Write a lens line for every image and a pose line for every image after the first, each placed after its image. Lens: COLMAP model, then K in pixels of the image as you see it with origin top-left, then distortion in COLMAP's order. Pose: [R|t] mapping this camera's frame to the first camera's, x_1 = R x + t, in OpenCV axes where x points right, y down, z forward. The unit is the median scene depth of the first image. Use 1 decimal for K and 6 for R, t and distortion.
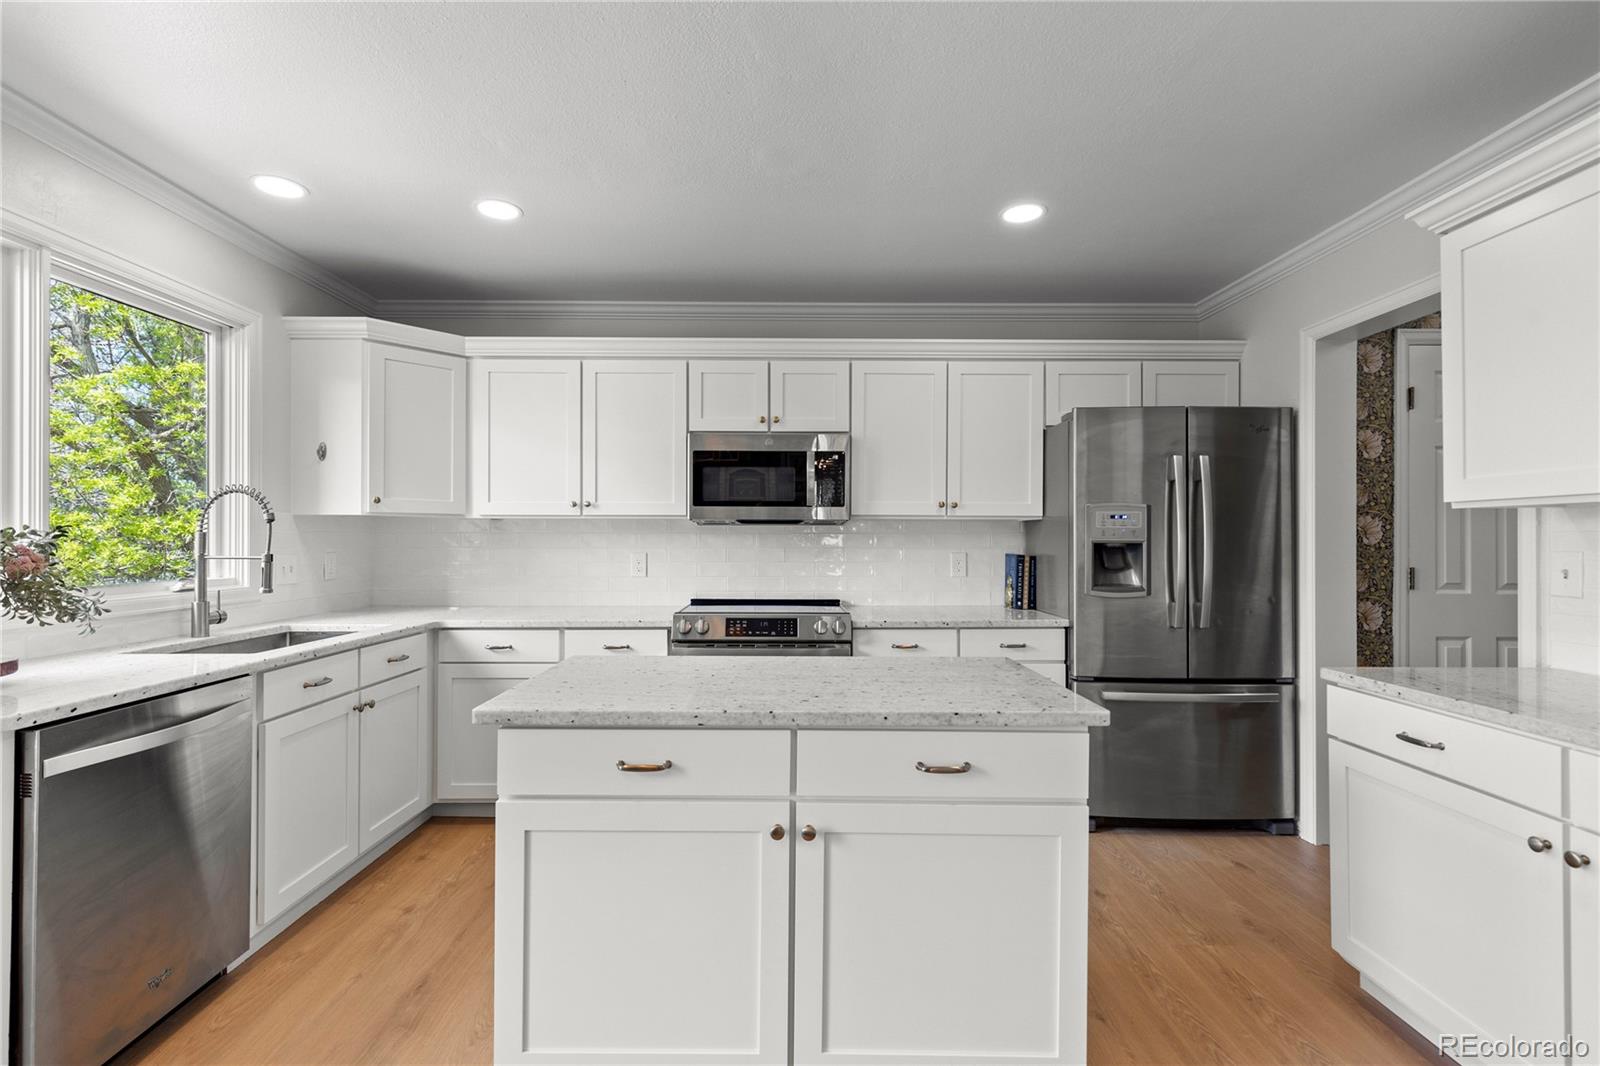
lens RADIAL K [[716.6, 0, 784.3], [0, 716.6, 536.2], [0, 0, 1]] dist [0.003665, 0.000141]
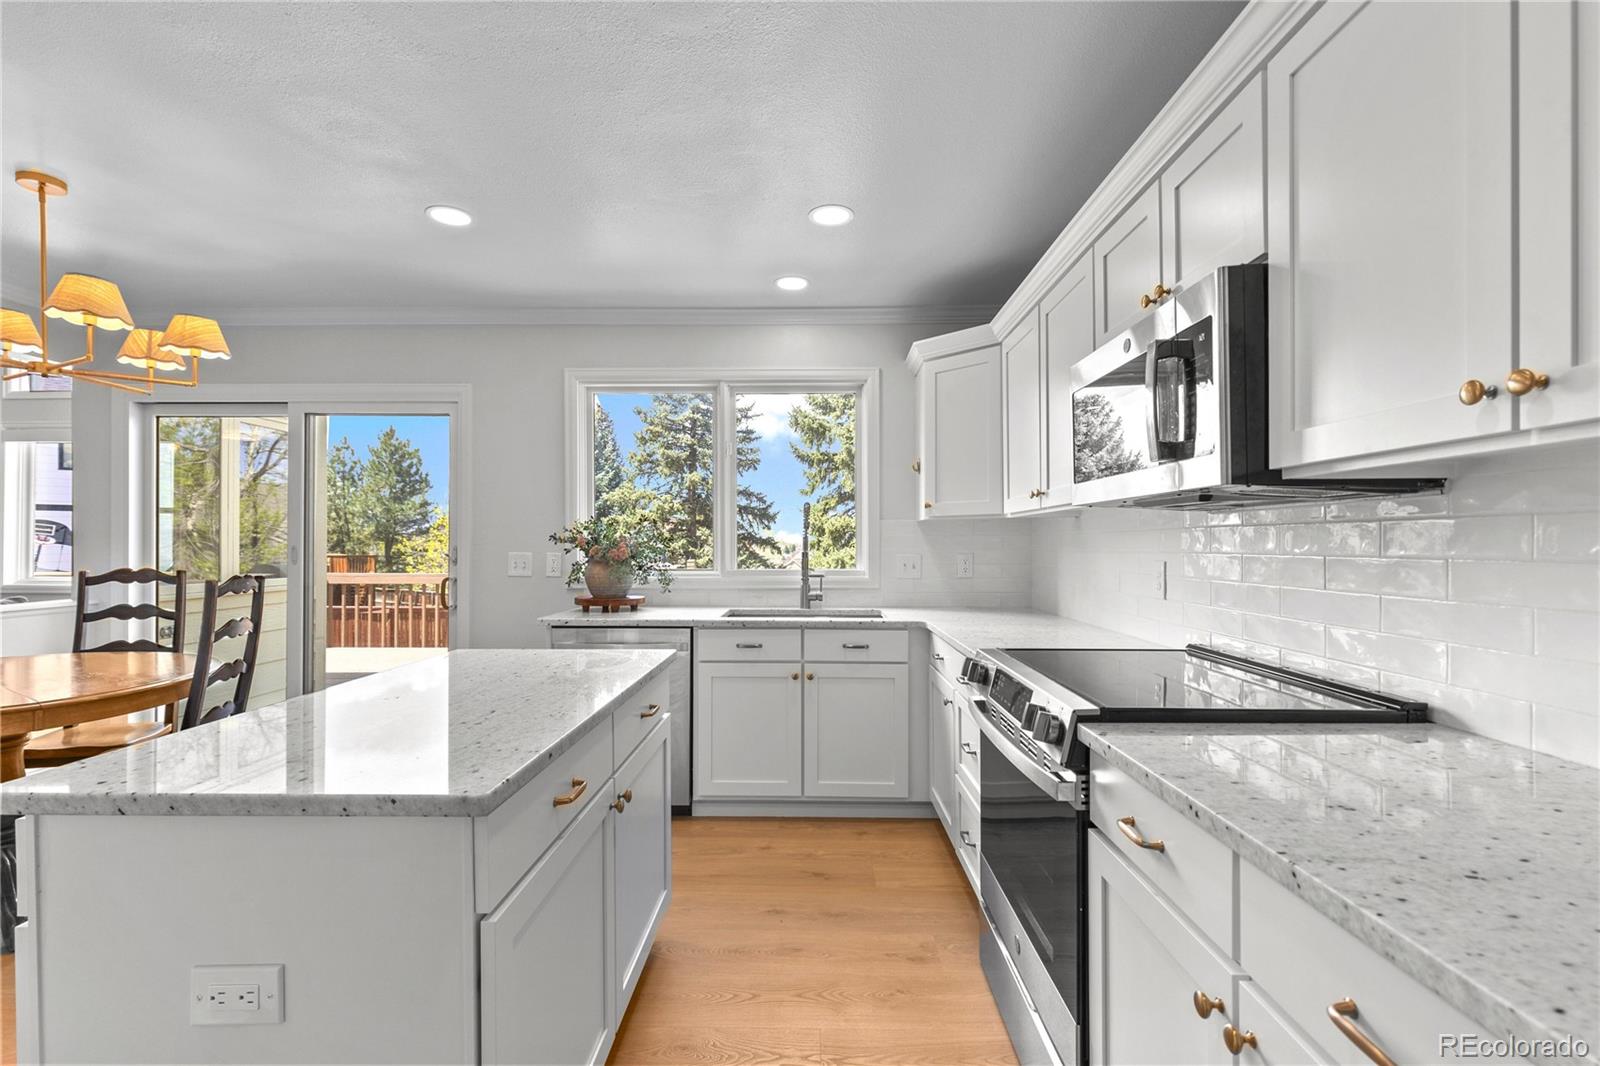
lens RADIAL K [[709.2, 0, 800.0], [0, 709.2, 533.0], [0, 0, 1]] dist [-0.044057, -0.000055]
pose [[-0.017728, -0.017403, -0.999691, 0.497526], [0.003817, 0.999840, -0.017473, 0.010728], [0.999836, -0.004126, -0.017658, 0.811946]]
